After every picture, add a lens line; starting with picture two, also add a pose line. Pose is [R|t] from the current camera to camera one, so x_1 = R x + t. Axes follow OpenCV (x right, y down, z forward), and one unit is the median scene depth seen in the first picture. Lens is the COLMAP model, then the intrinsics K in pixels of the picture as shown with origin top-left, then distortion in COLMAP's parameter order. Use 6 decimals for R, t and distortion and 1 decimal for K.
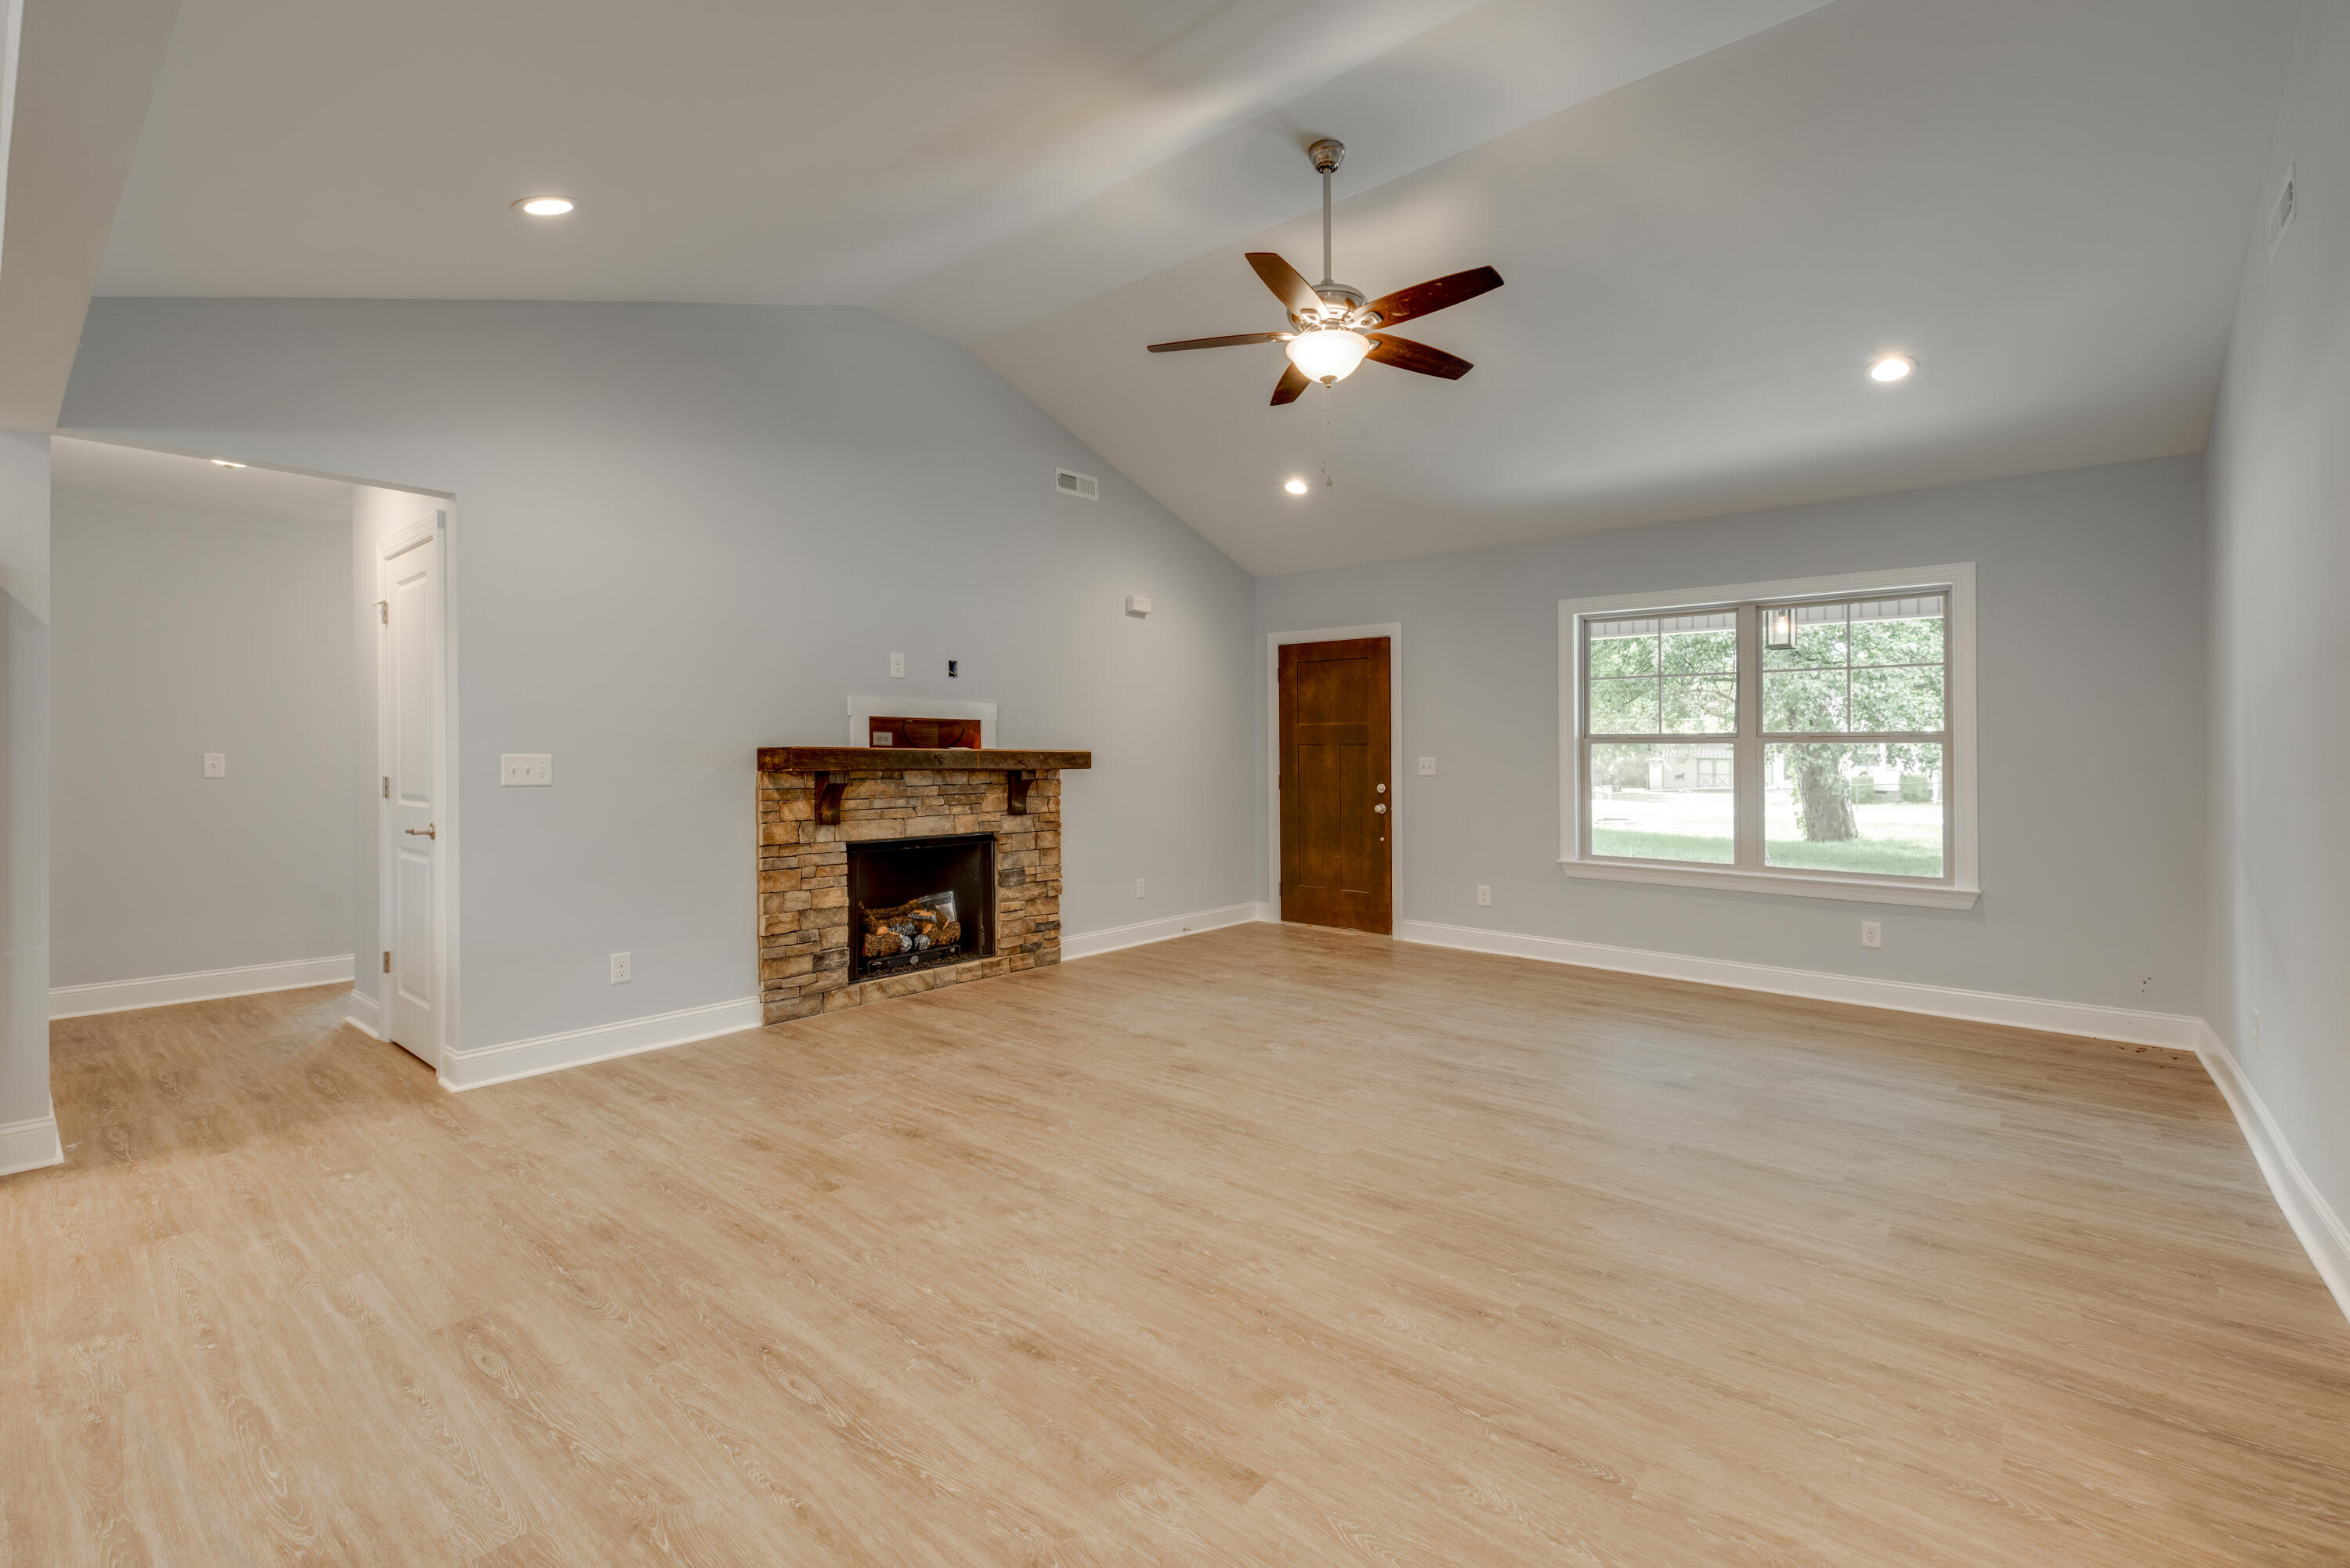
lens RADIAL K [[1016.2, 0, 1185.9], [0, 1016.2, 738.0], [0, 0, 1]] dist [0.013989, -0.000847]
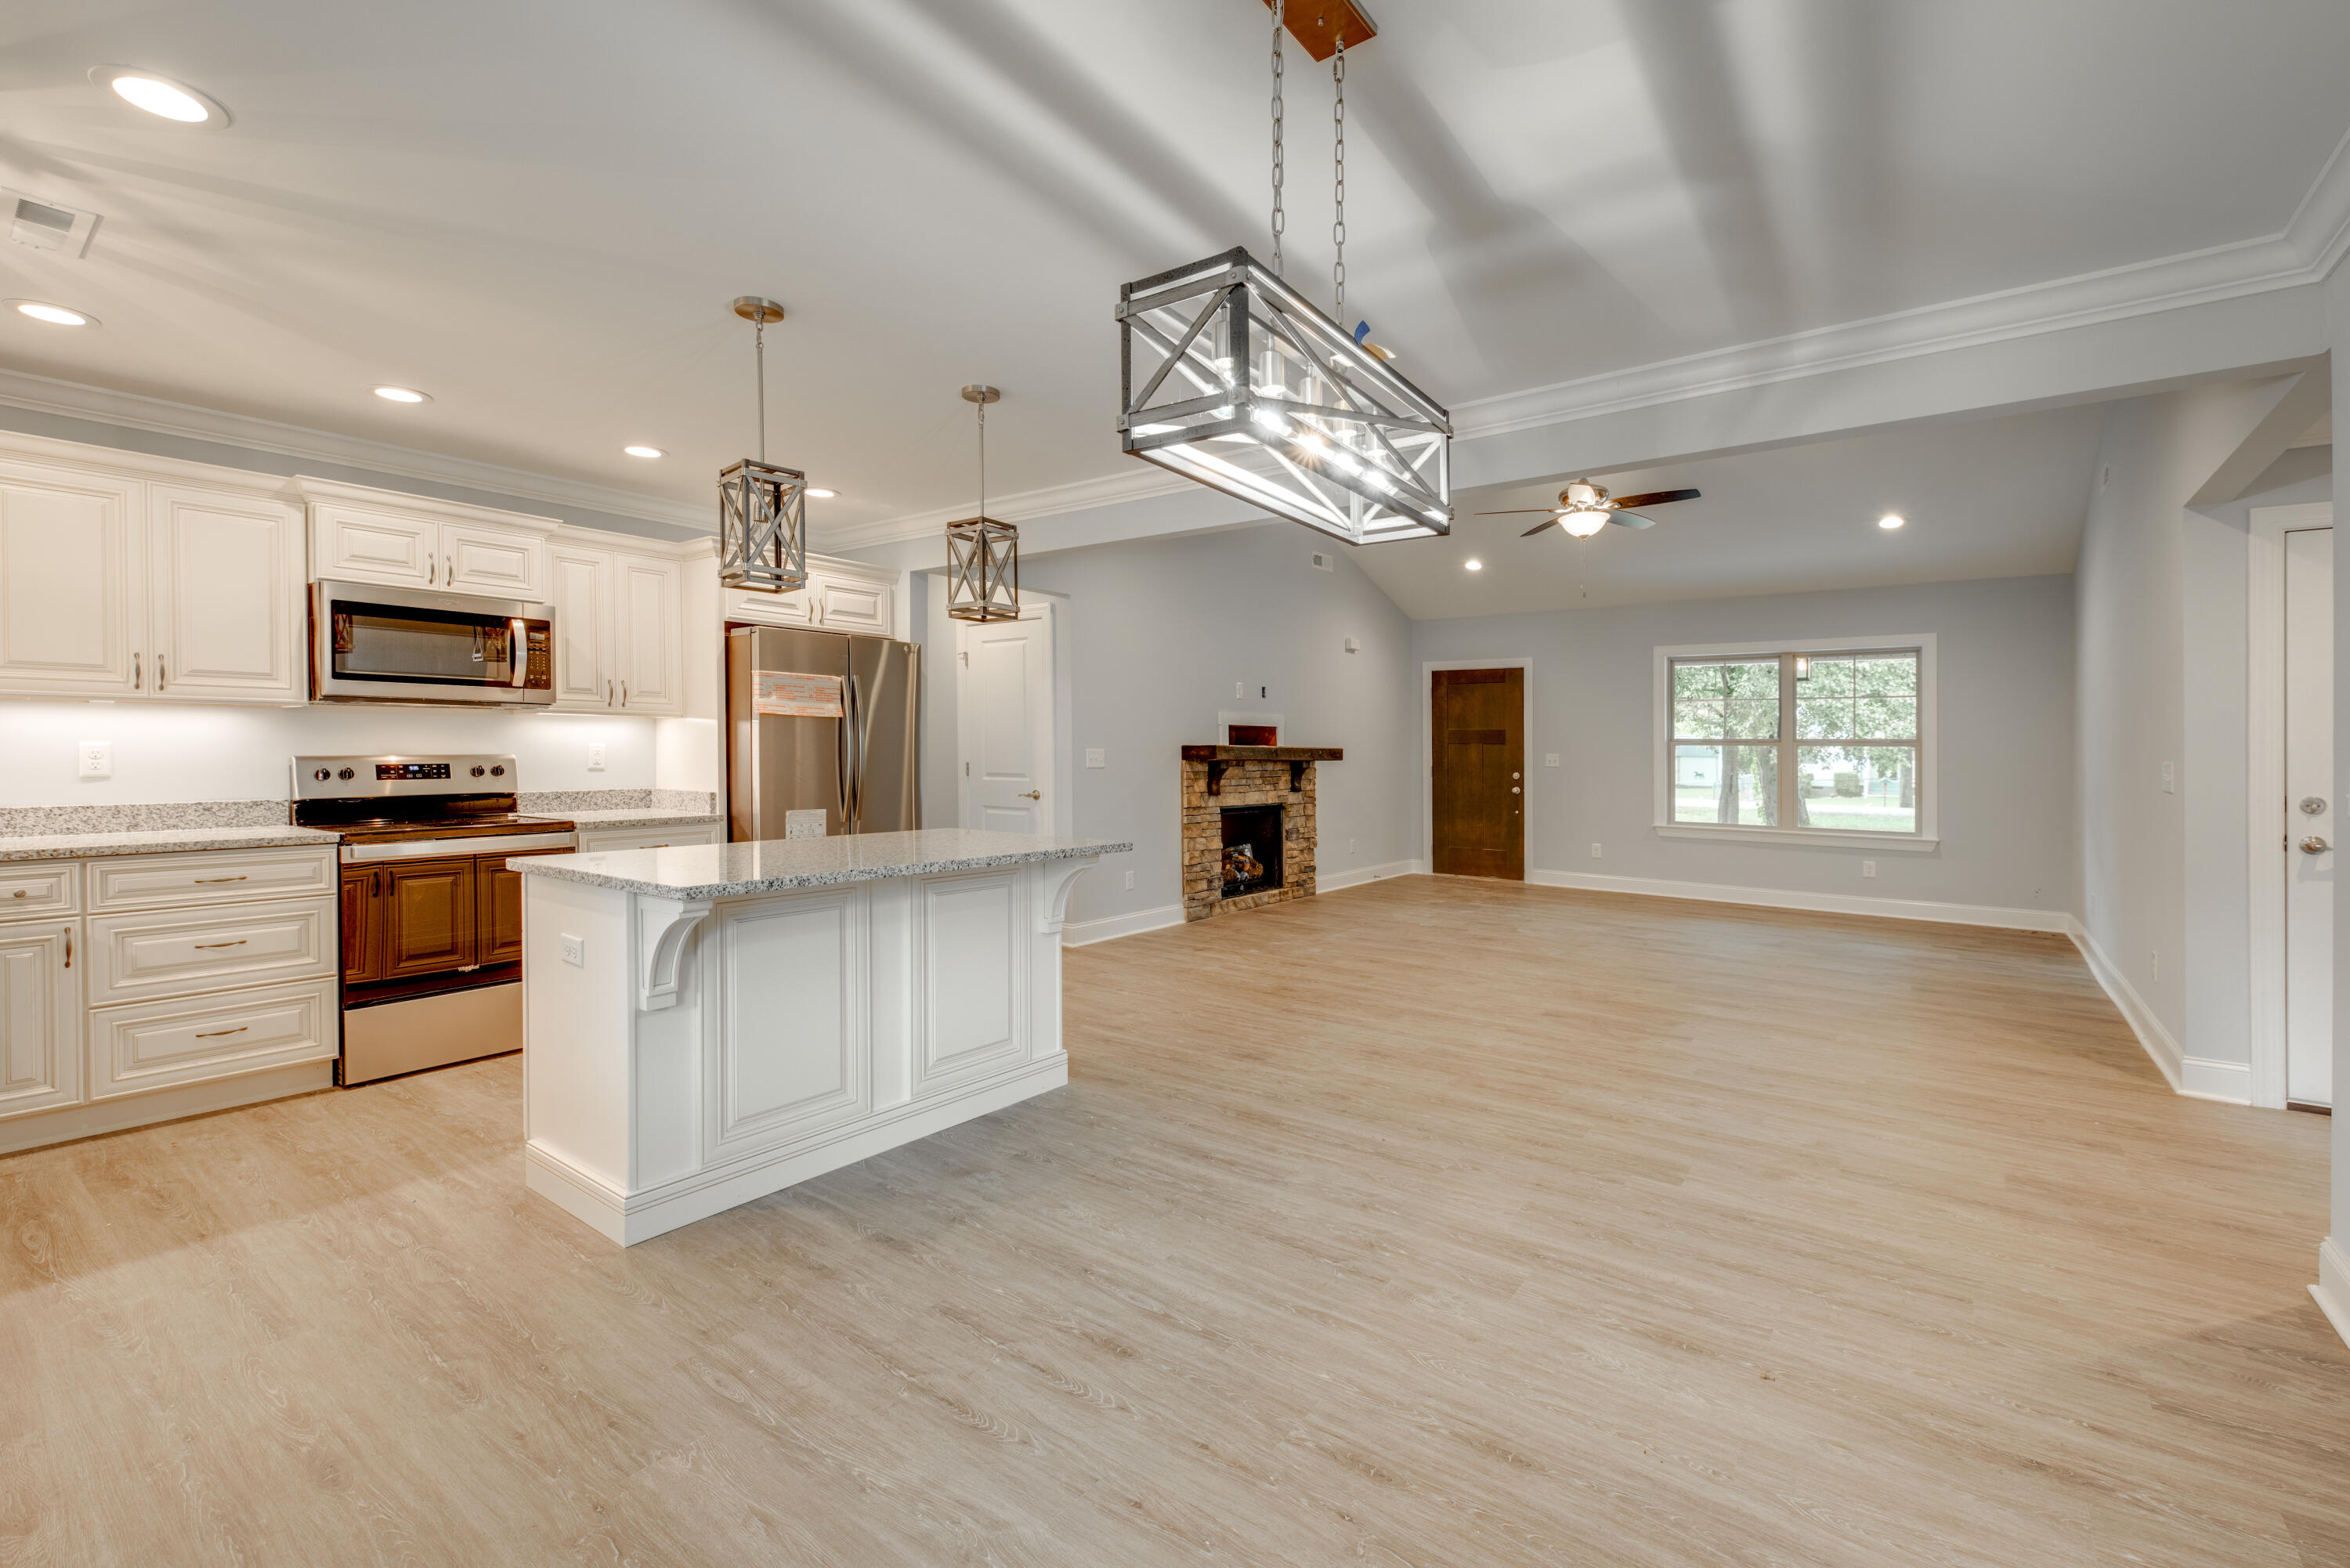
lens RADIAL K [[1011.3, 0, 1187.9], [0, 1011.3, 735.7], [0, 0, 1]] dist [0.026286, -0.000210]
pose [[0.998540, 0.006867, 0.053581, -0.451438], [-0.006995, 0.999973, 0.002200, -0.007910], [-0.053564, -0.002572, 0.998561, -0.502356]]
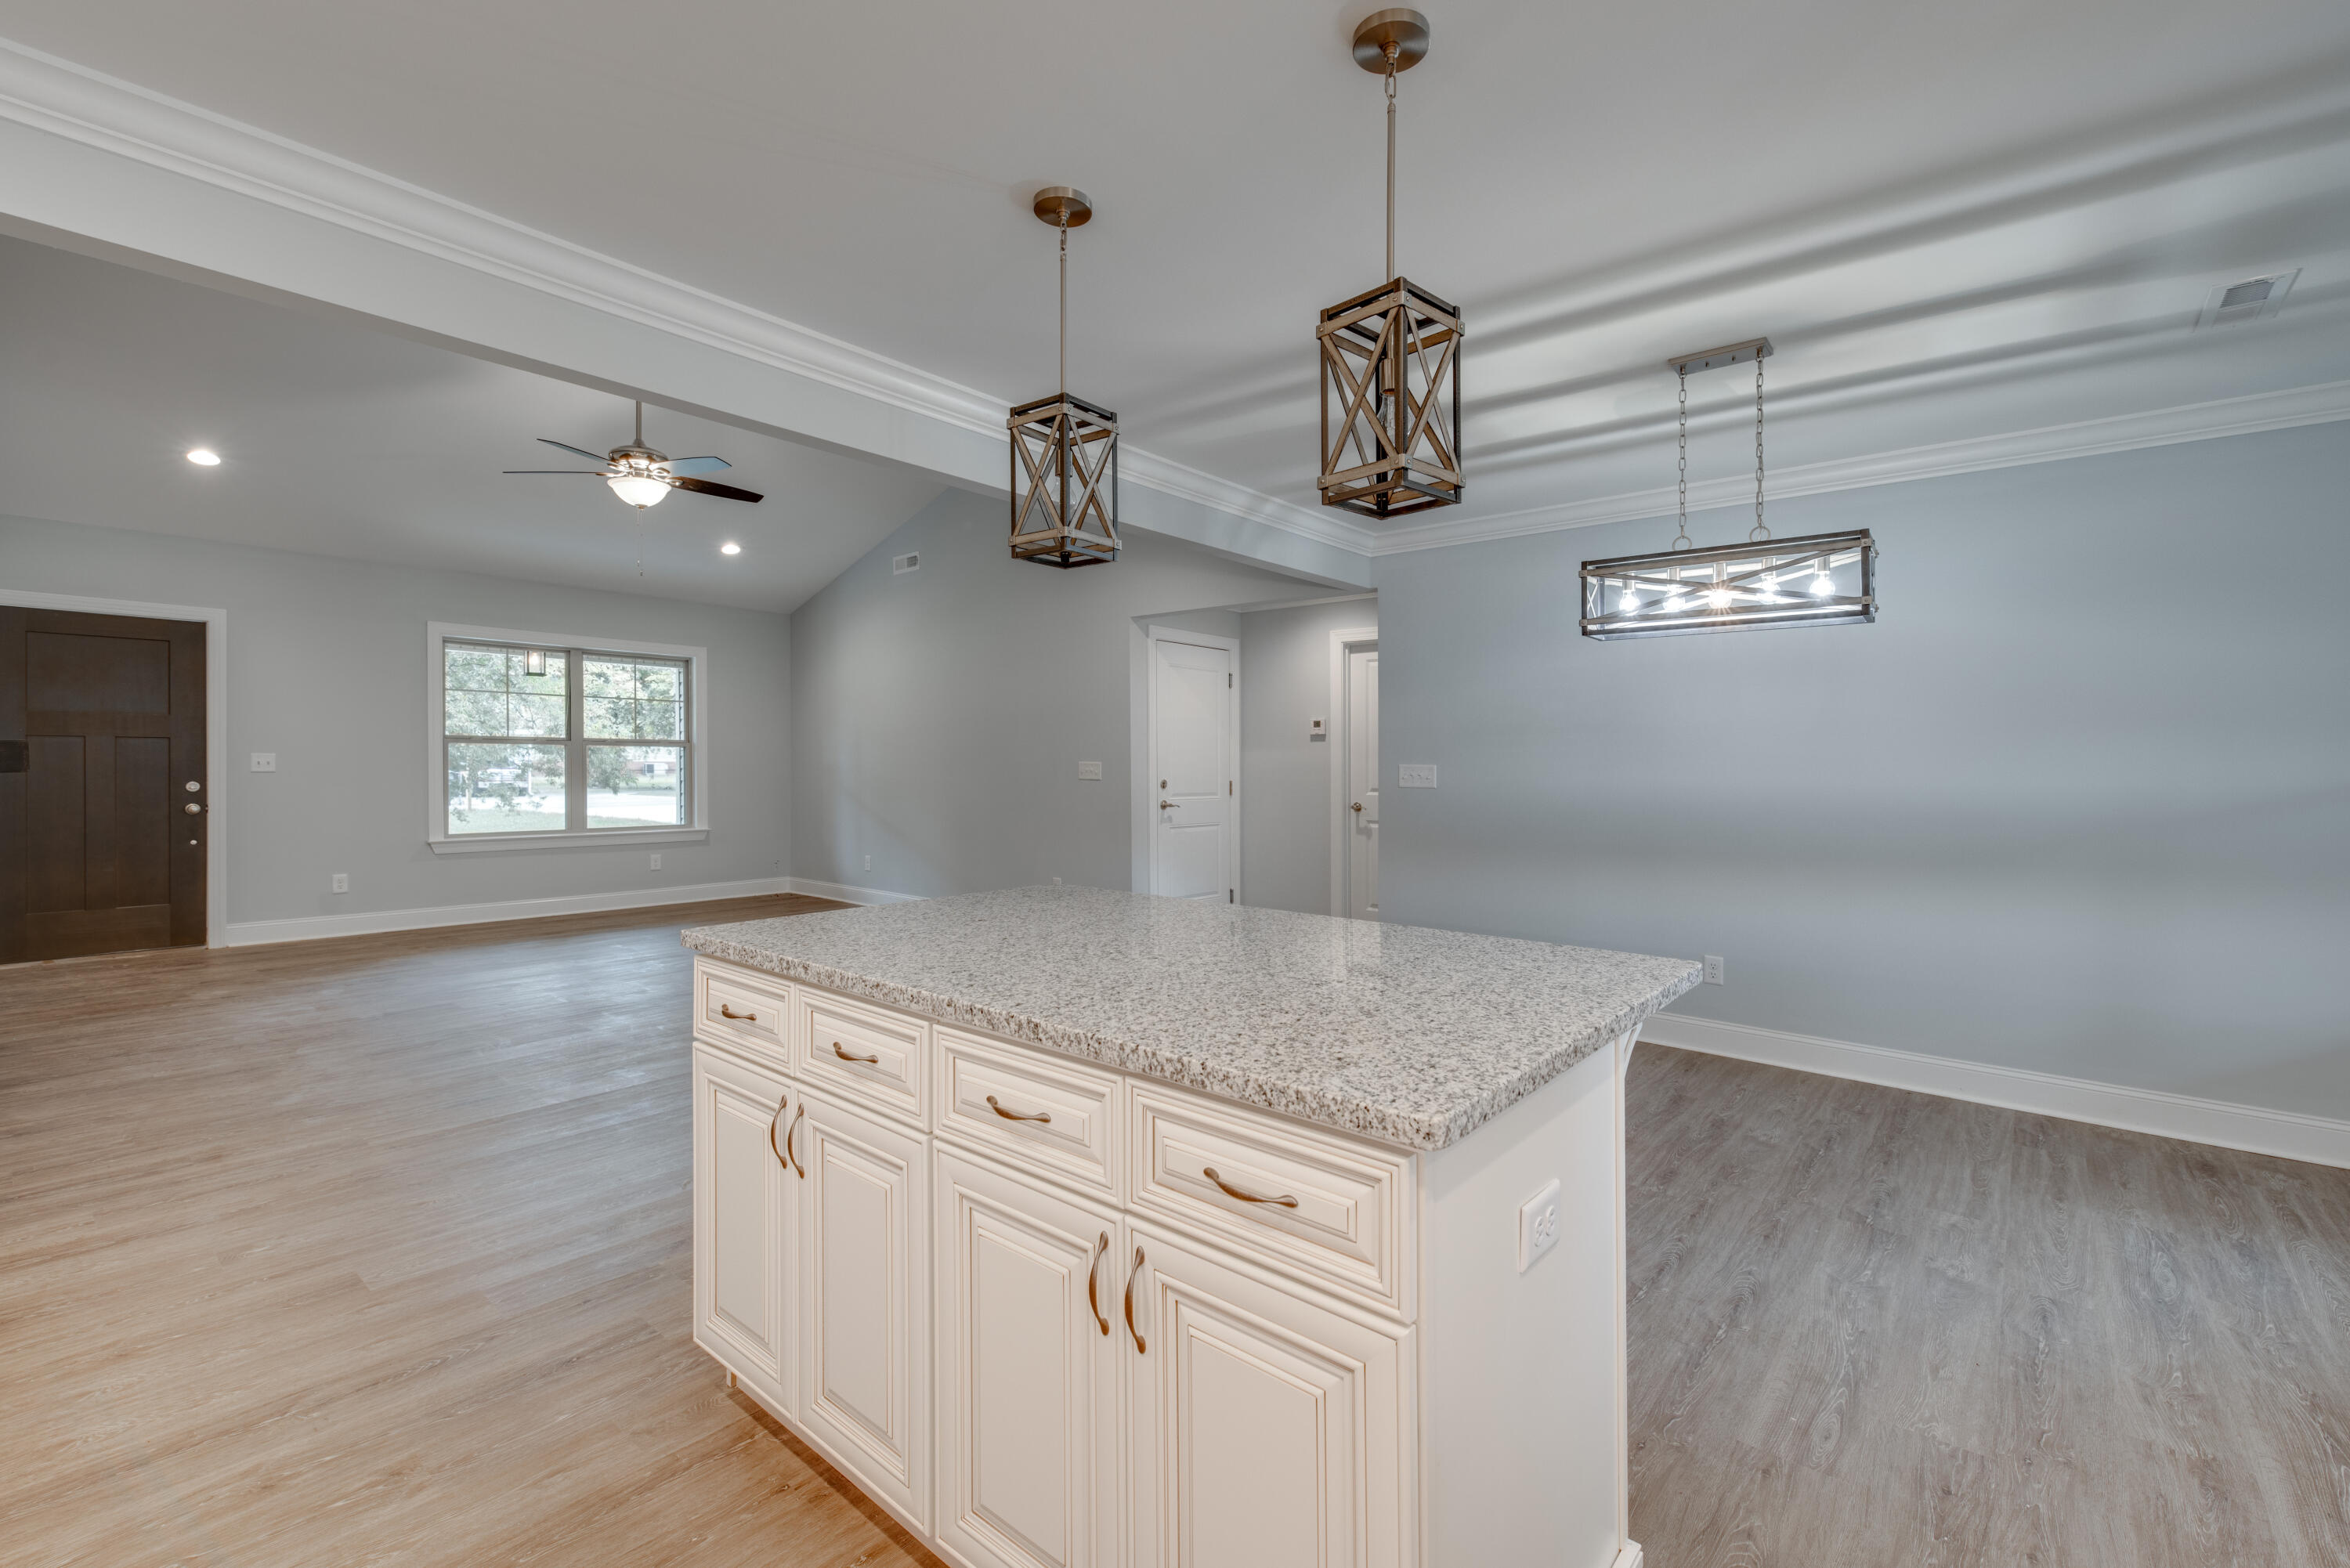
lens RADIAL K [[1016.2, 0, 1185.9], [0, 1016.2, 738.0], [0, 0, 1]] dist [0.013989, -0.000847]
pose [[-0.000985, 0.018183, 0.999834, -0.990454], [-0.025956, 0.999497, -0.018202, -0.001419], [-0.999663, -0.025970, -0.000512, 0.142822]]
